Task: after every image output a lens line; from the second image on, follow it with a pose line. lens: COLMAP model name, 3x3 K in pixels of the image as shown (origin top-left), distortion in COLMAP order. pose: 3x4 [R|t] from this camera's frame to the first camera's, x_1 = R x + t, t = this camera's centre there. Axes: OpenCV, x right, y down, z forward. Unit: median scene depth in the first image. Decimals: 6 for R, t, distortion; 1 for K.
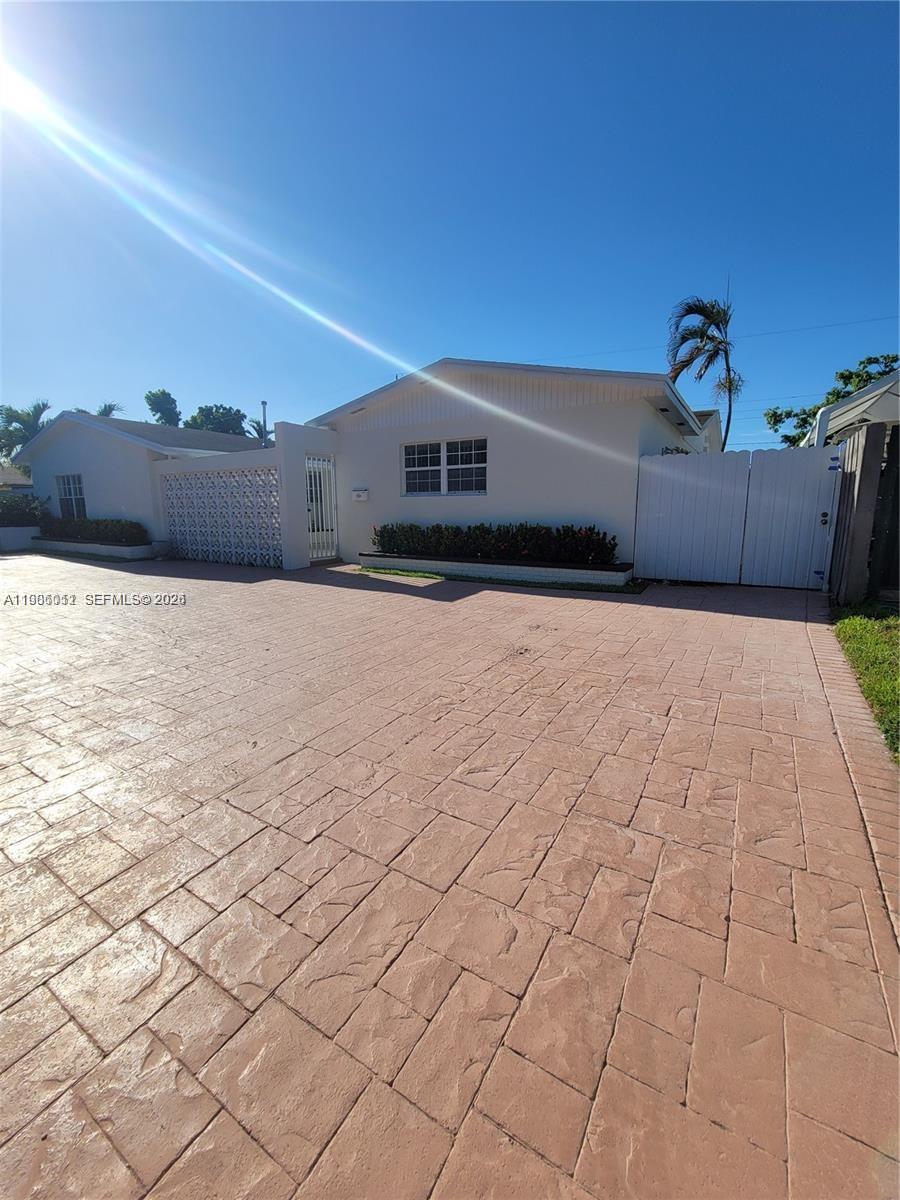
lens RADIAL K [[487.3, 0, 449.5], [0, 487.3, 594.6], [0, 0, 1]] dist [-0.002168, -0.000194]
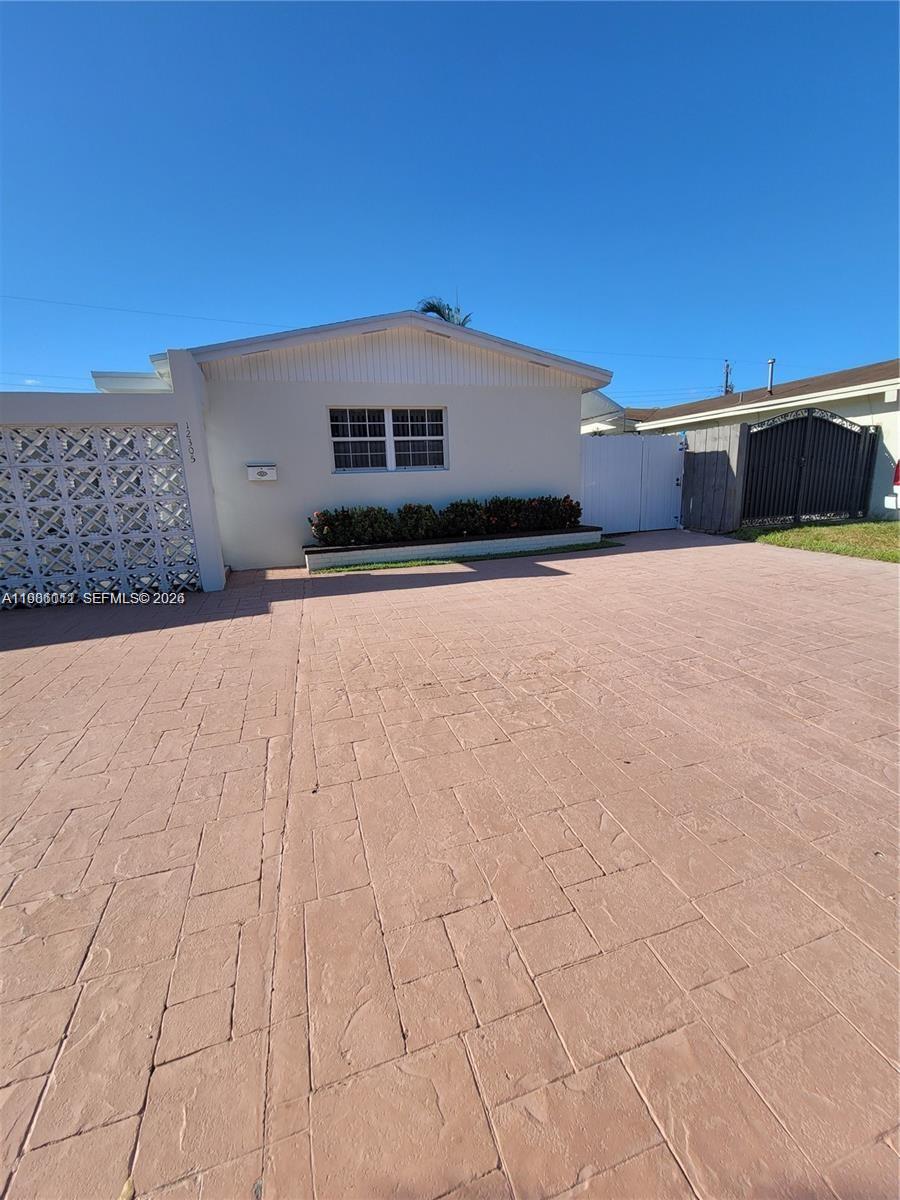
lens RADIAL K [[487.3, 0, 449.5], [0, 487.3, 594.6], [0, 0, 1]] dist [-0.002168, -0.000194]
pose [[0.643147, -0.190147, 0.741759, -0.638427], [0.171994, 0.979799, 0.102039, -0.061234], [-0.746177, 0.061952, 0.662859, 0.371308]]
